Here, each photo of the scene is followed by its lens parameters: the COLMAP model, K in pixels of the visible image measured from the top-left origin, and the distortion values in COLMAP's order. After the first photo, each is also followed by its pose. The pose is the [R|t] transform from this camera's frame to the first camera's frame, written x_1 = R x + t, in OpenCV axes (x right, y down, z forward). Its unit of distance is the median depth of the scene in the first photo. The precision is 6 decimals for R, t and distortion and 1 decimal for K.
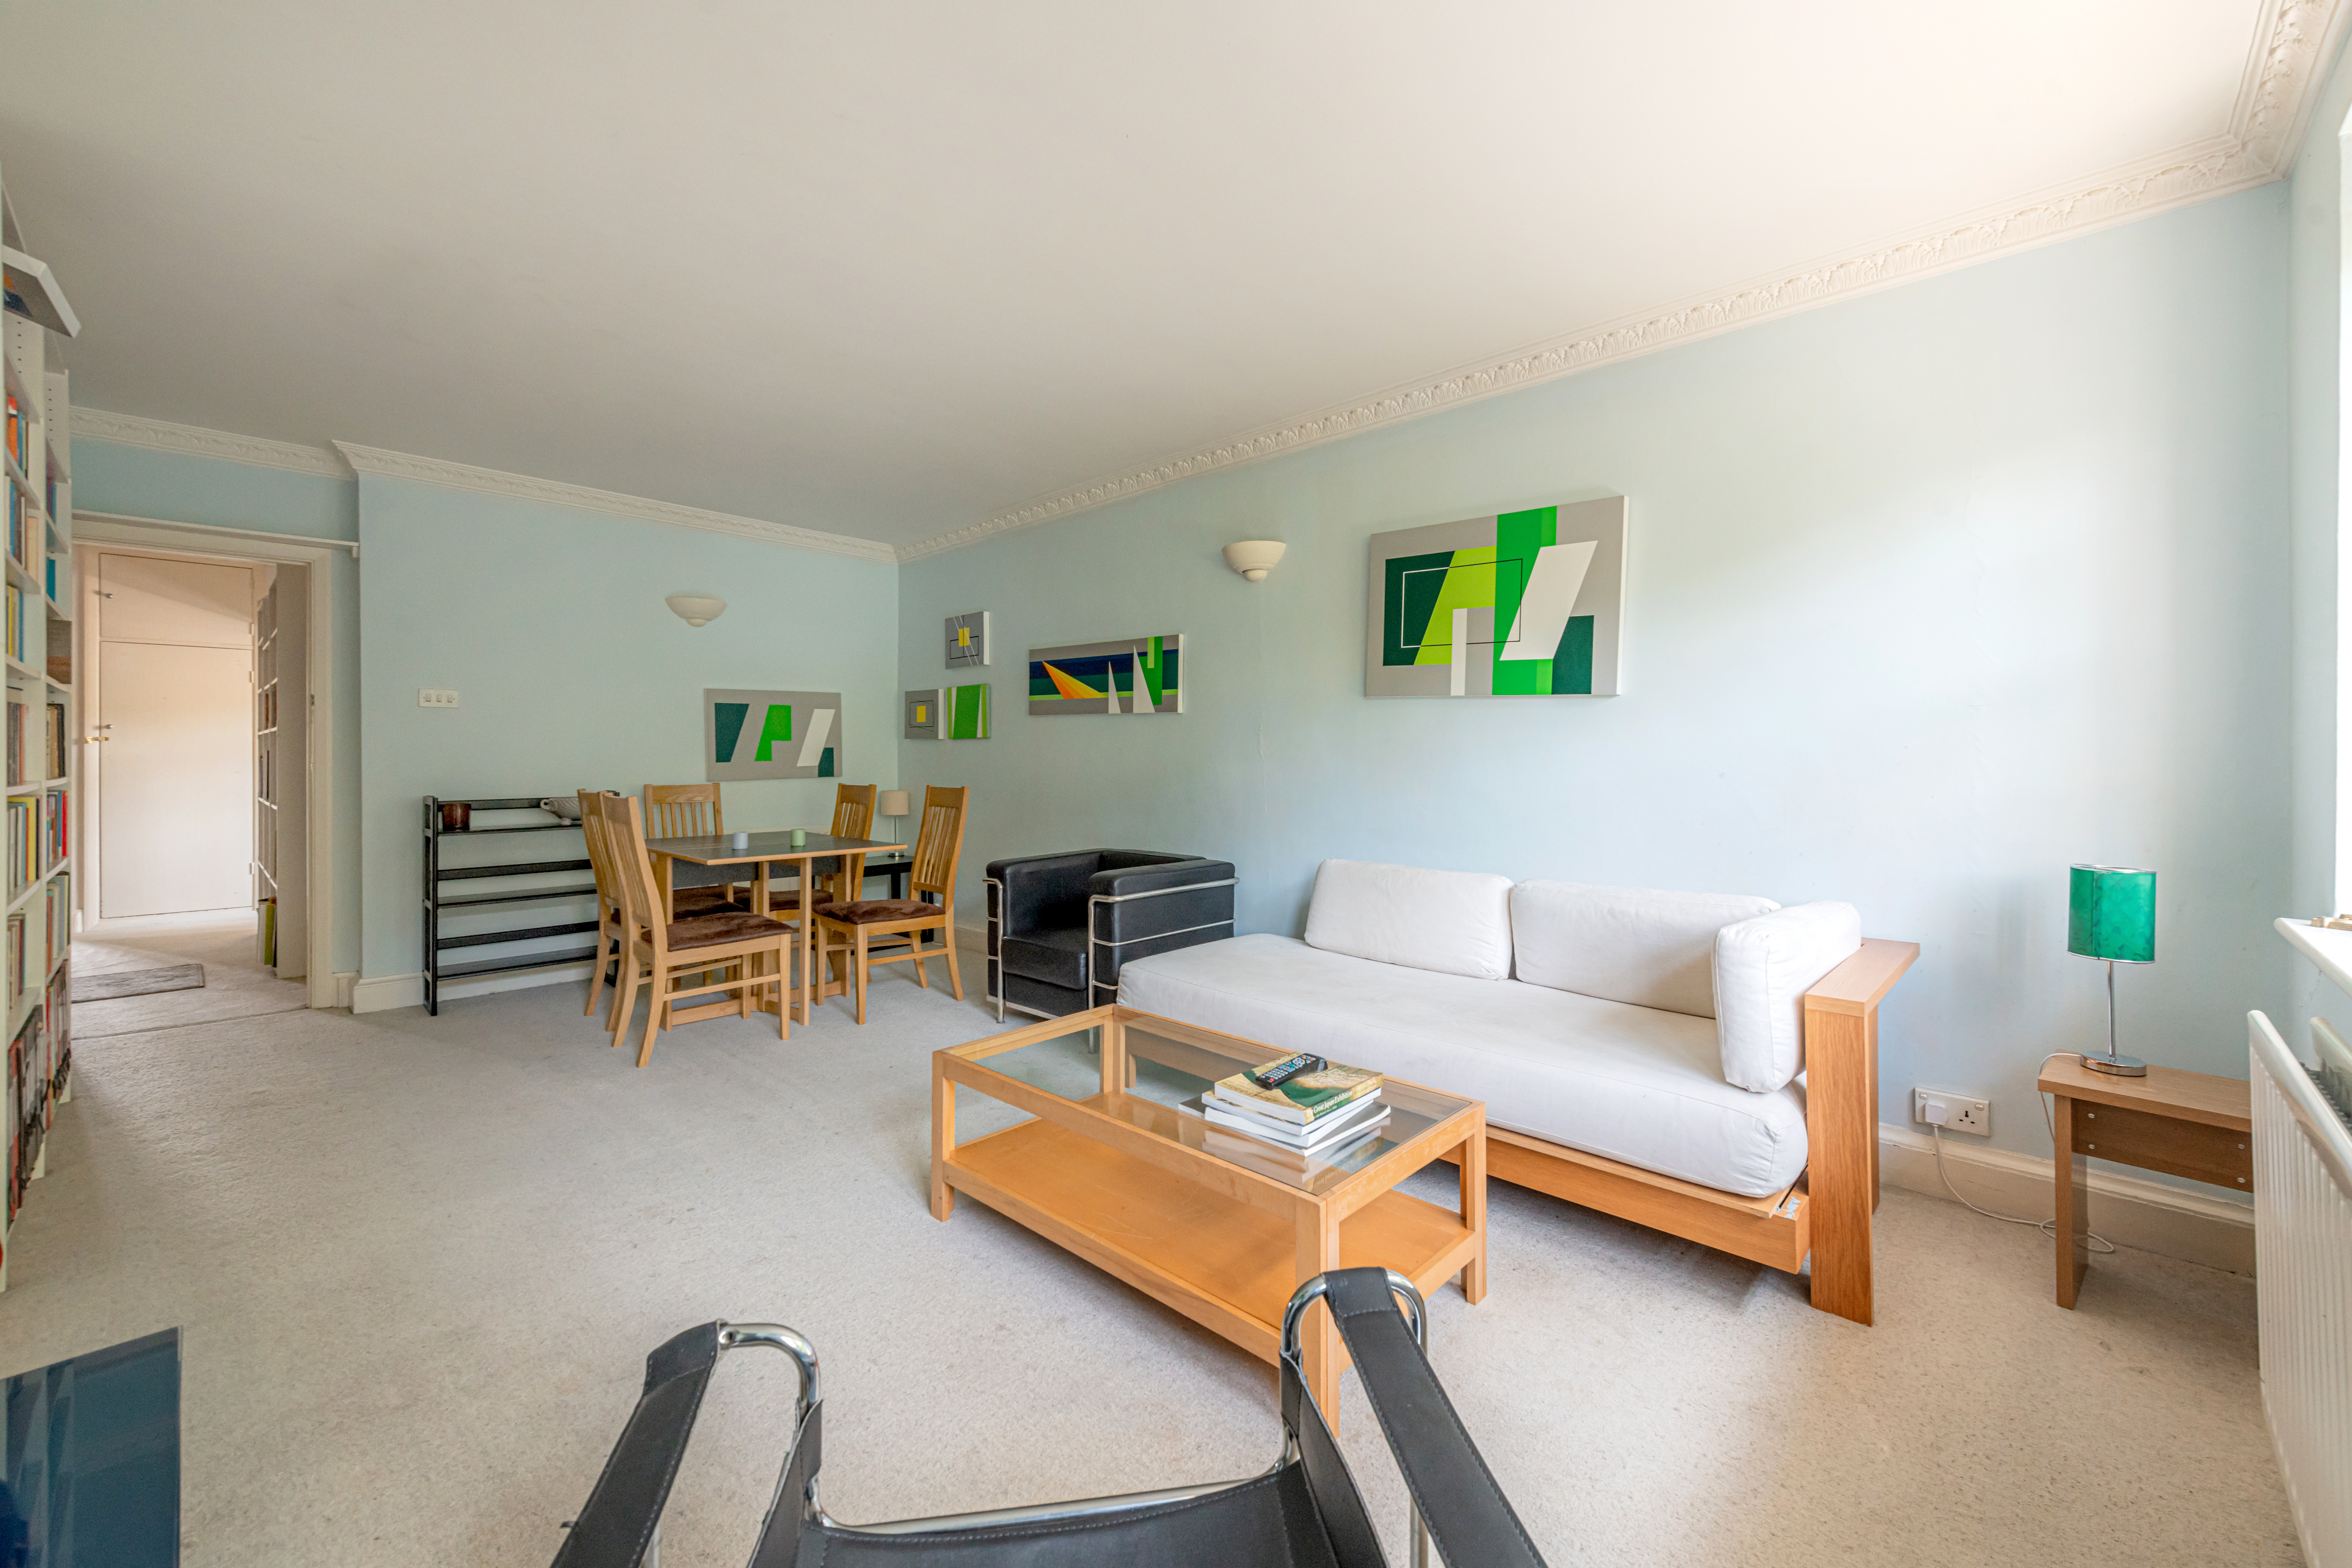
lens RADIAL K [[932.1, 0, 1187.6], [0, 932.1, 759.1], [0, 0, 1]] dist [0.018014, 0.000100]
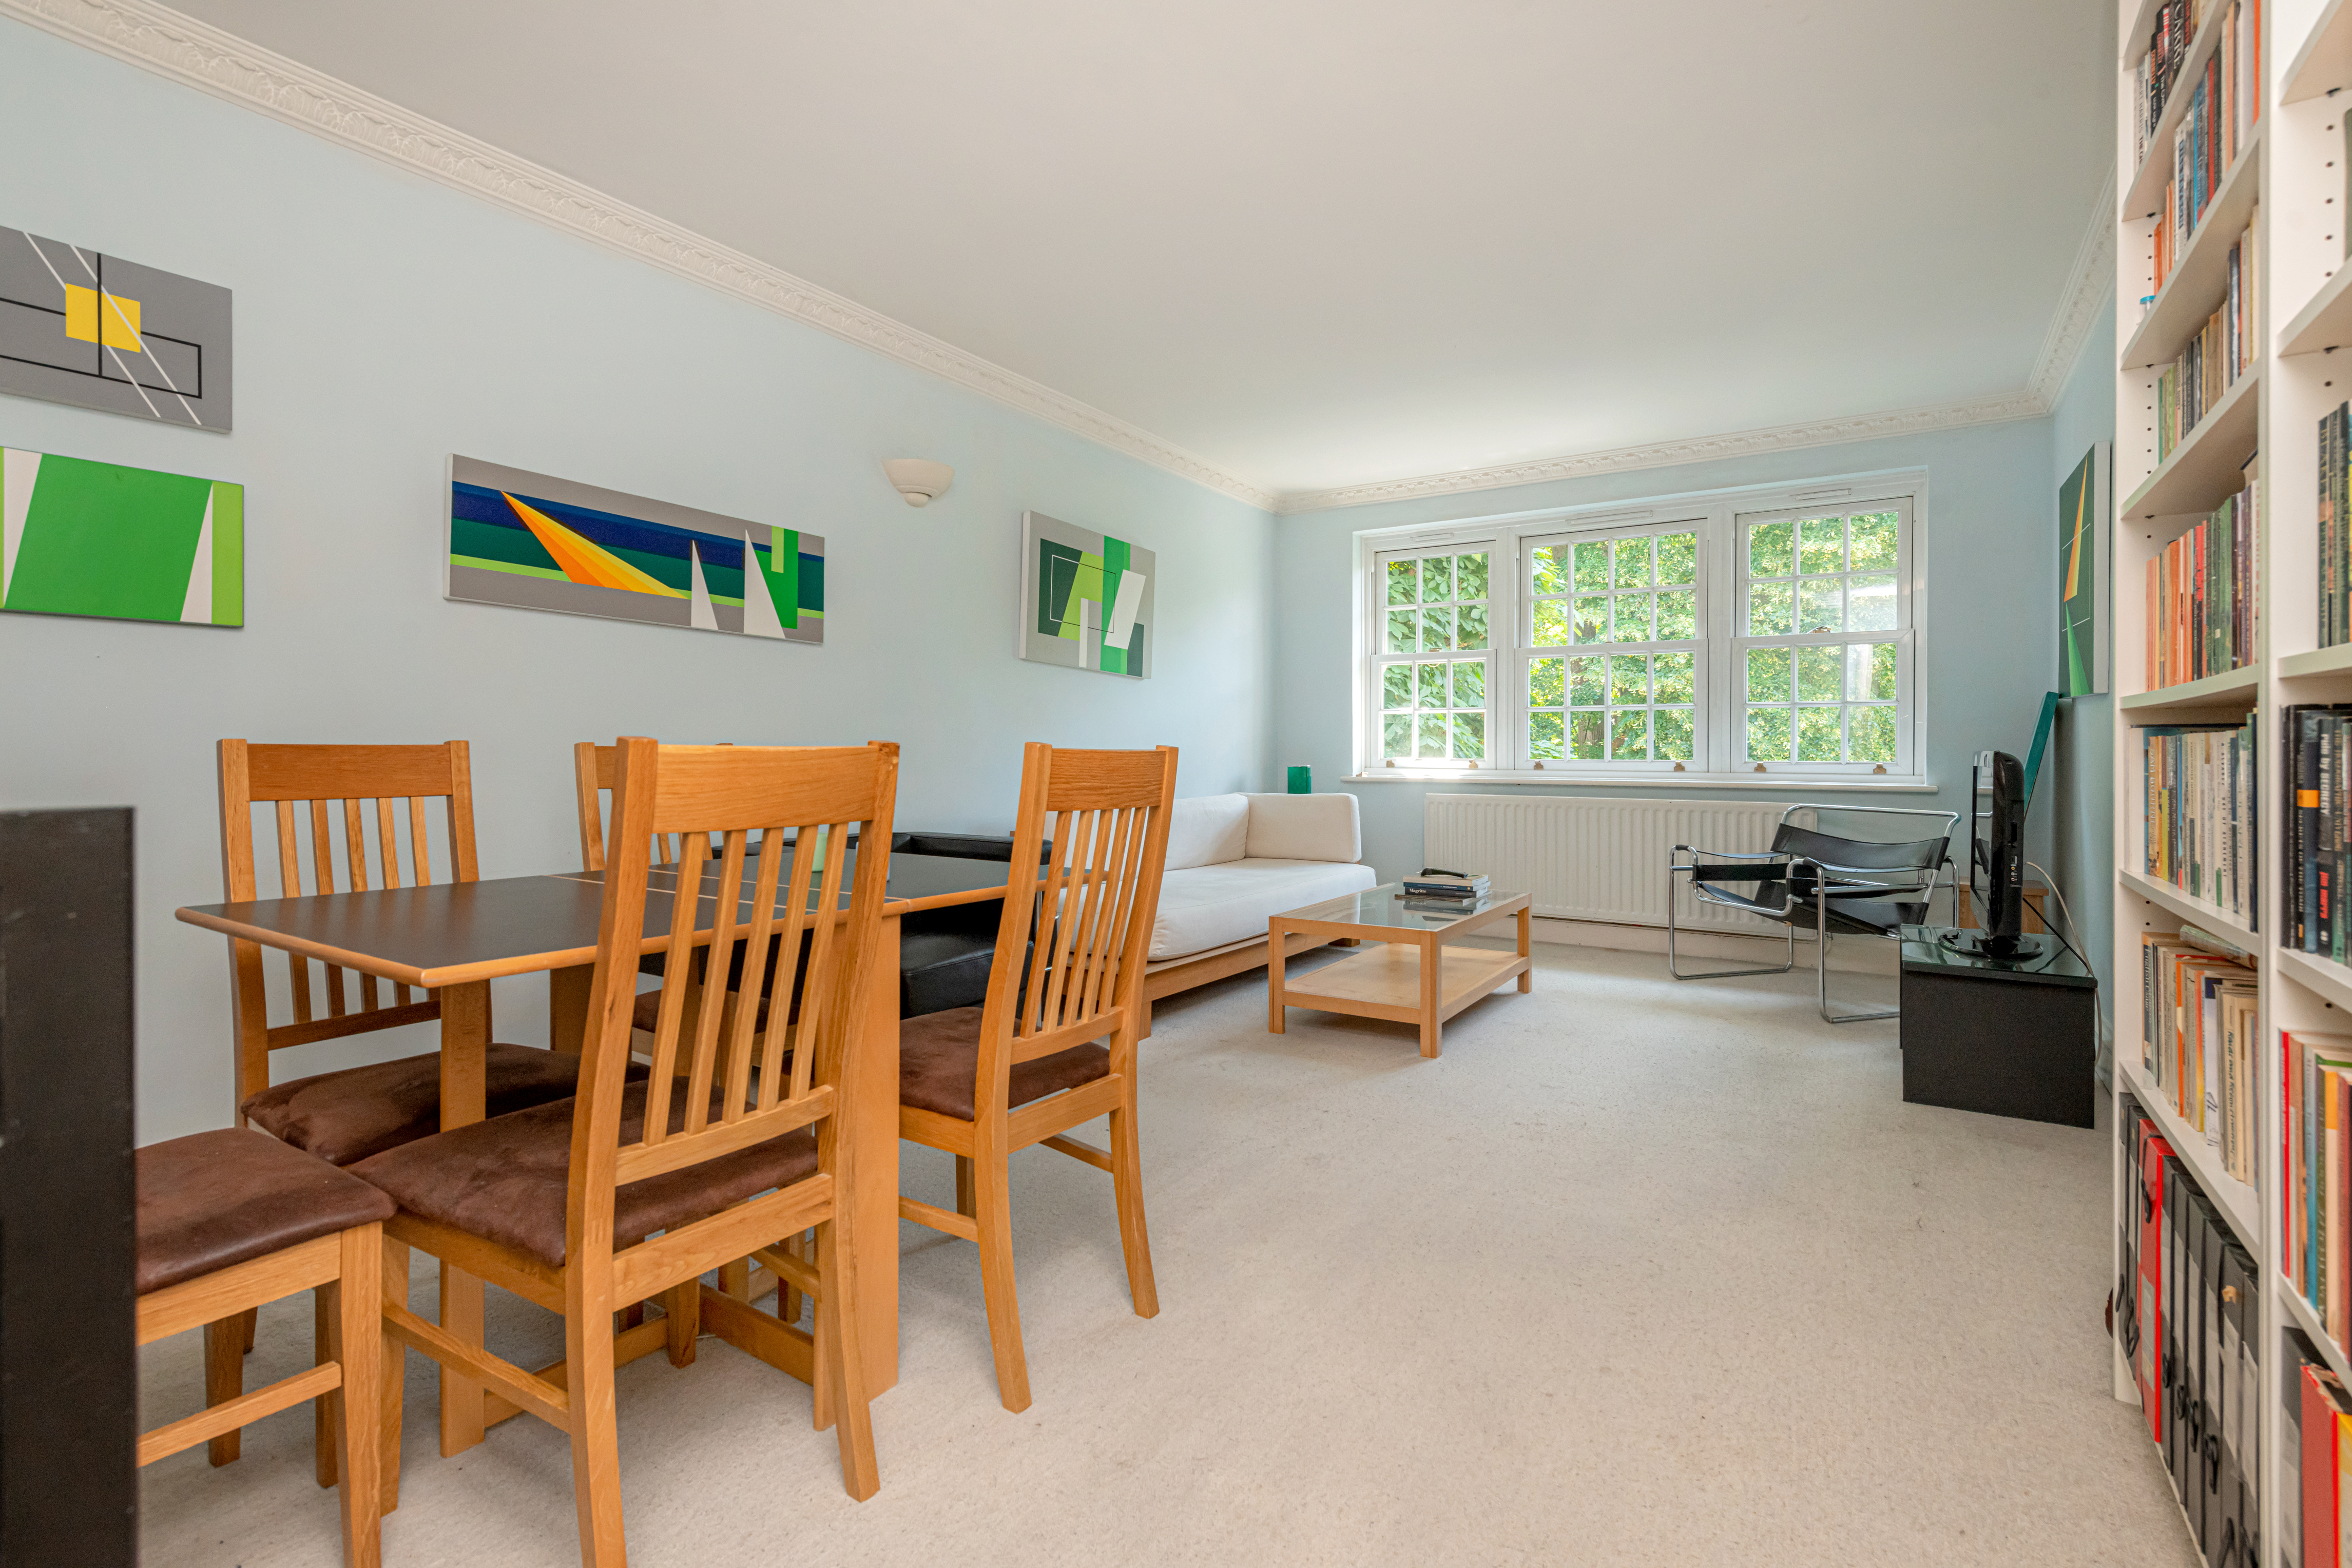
lens RADIAL K [[1157.2, 0, 1179.2], [0, 1157.2, 762.3], [0, 0, 1]] dist [-0.003089, 0.001415]
pose [[-0.206538, 0.001241, 0.978438, -1.166155], [0.009172, 0.999958, 0.000667, 0.054557], [-0.978395, 0.009112, -0.206541, 1.117801]]
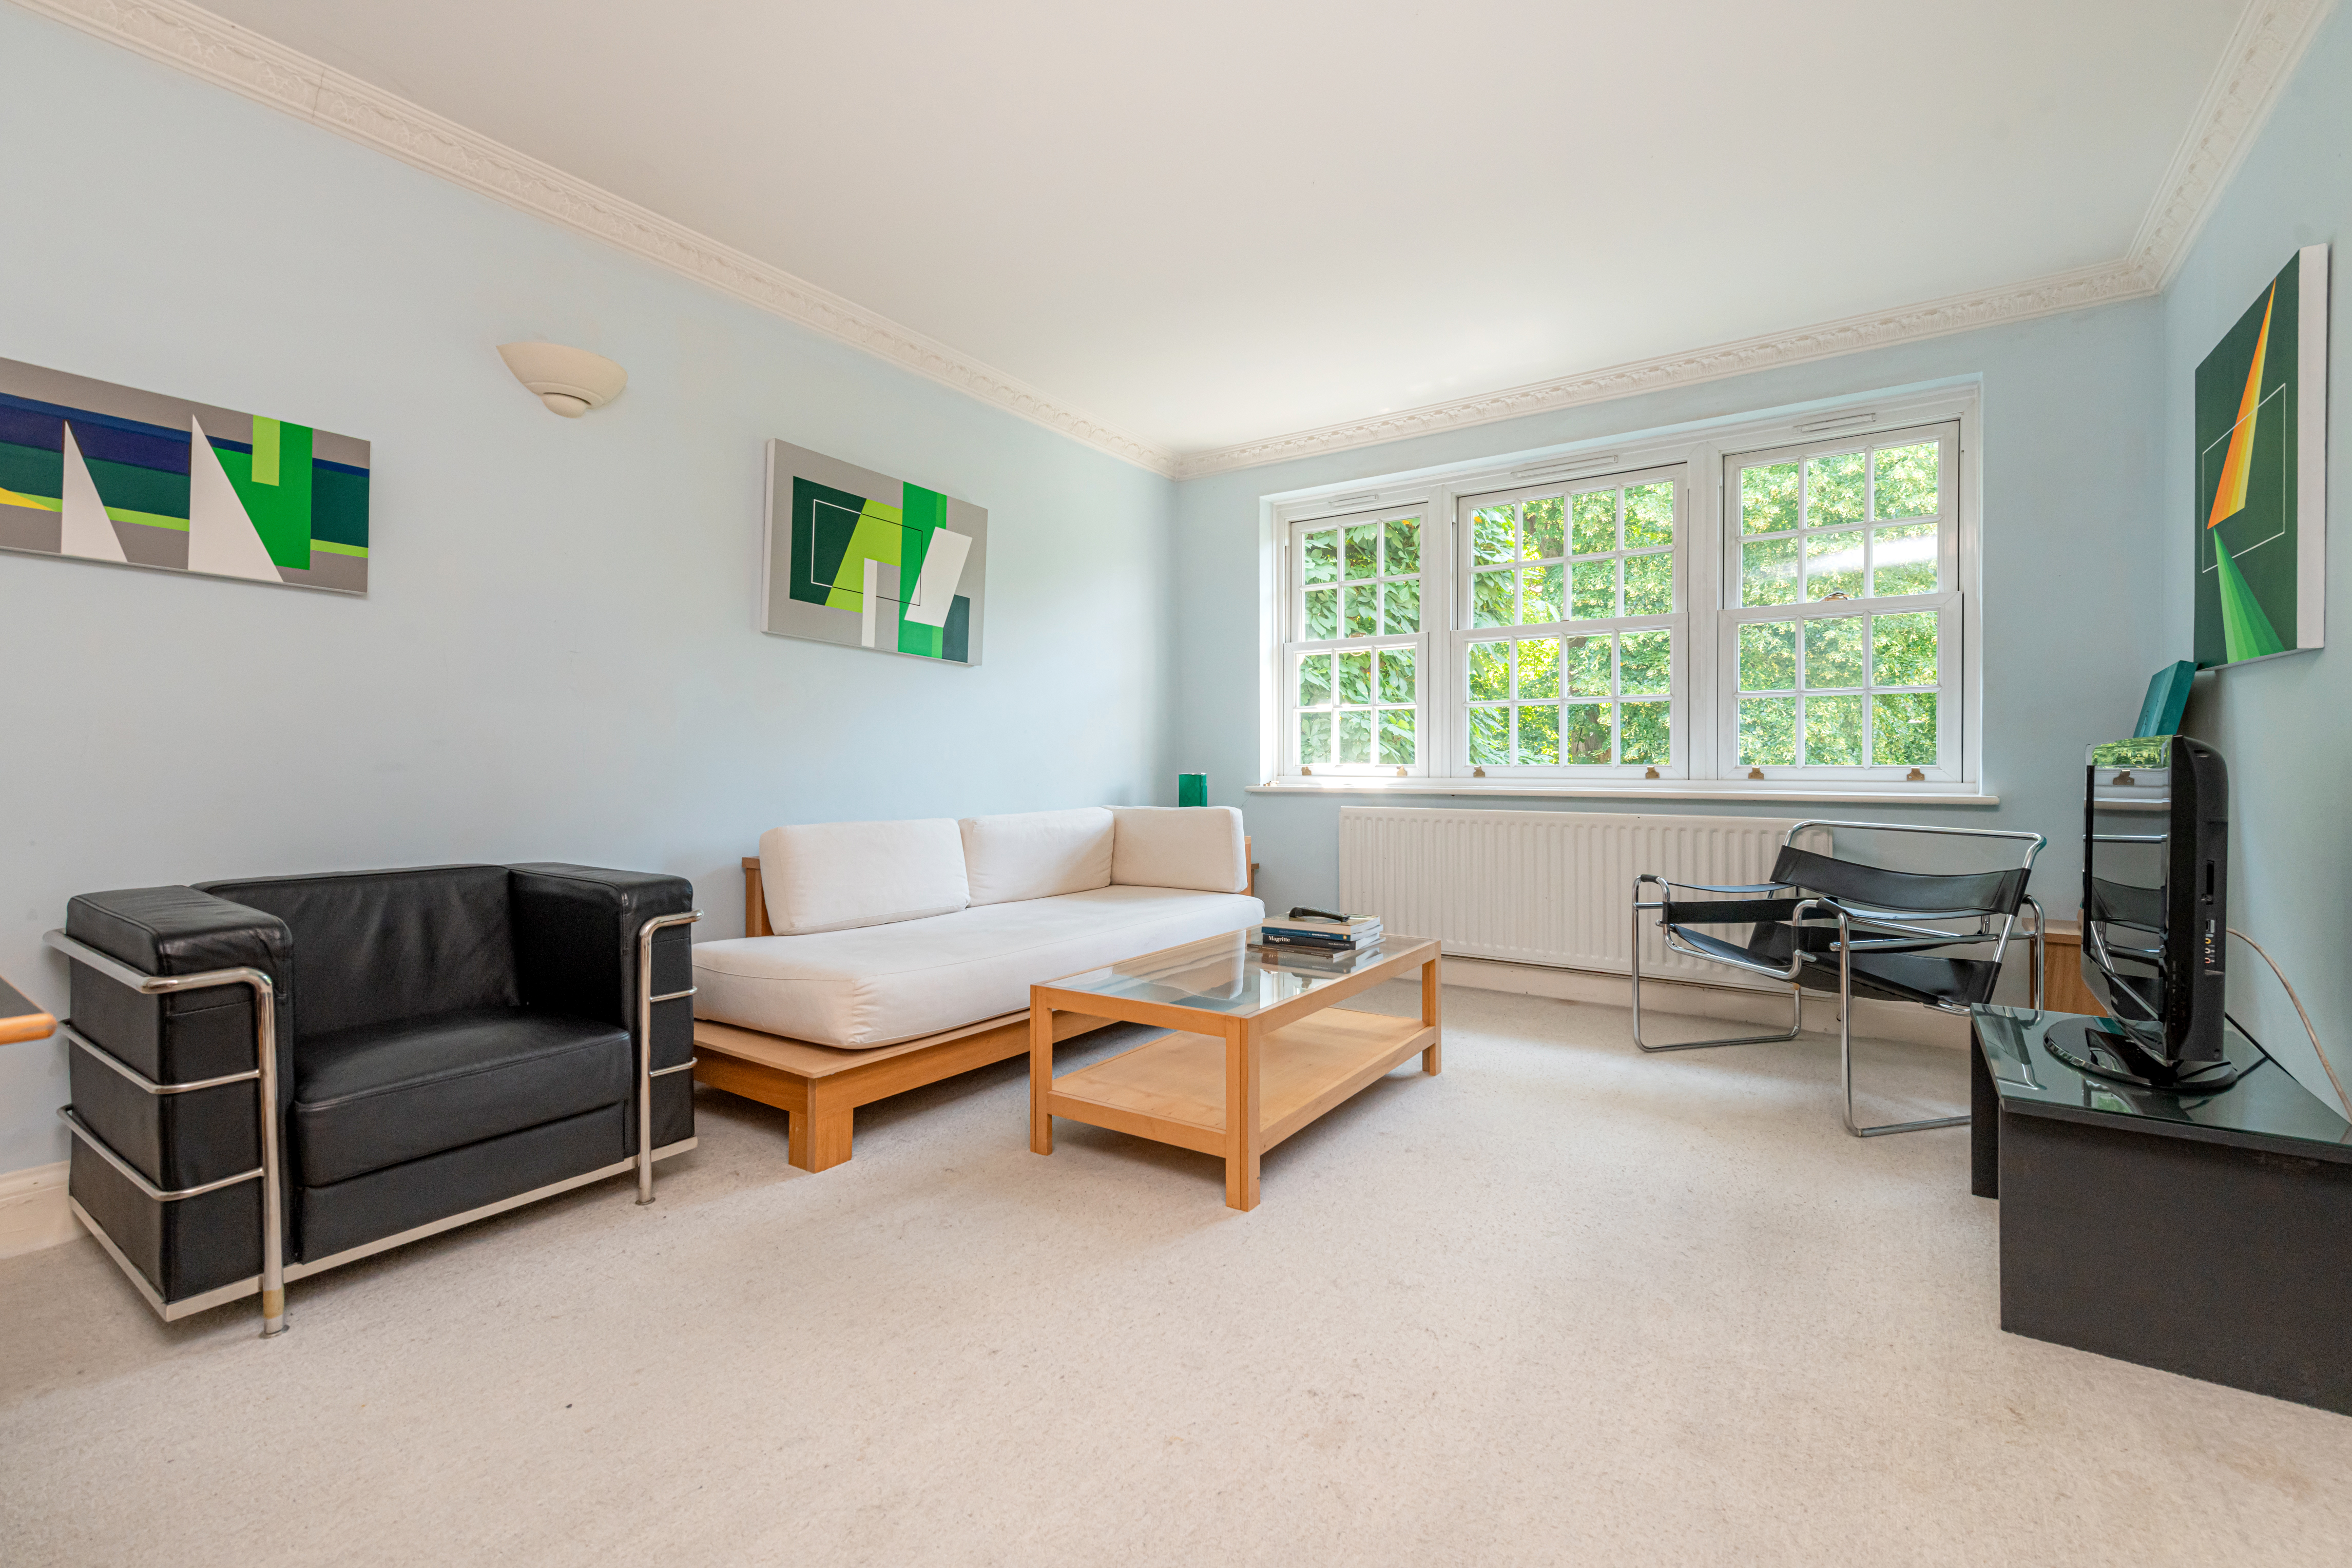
lens RADIAL K [[1035.4, 0, 1172.4], [0, 1035.4, 775.8], [0, 0, 1]] dist [0.004521, -0.002218]
pose [[-0.157004, 0.002681, 0.987594, -0.778132], [0.011840, 0.999930, -0.000832, 0.066596], [-0.987527, 0.011563, -0.157025, 0.802762]]
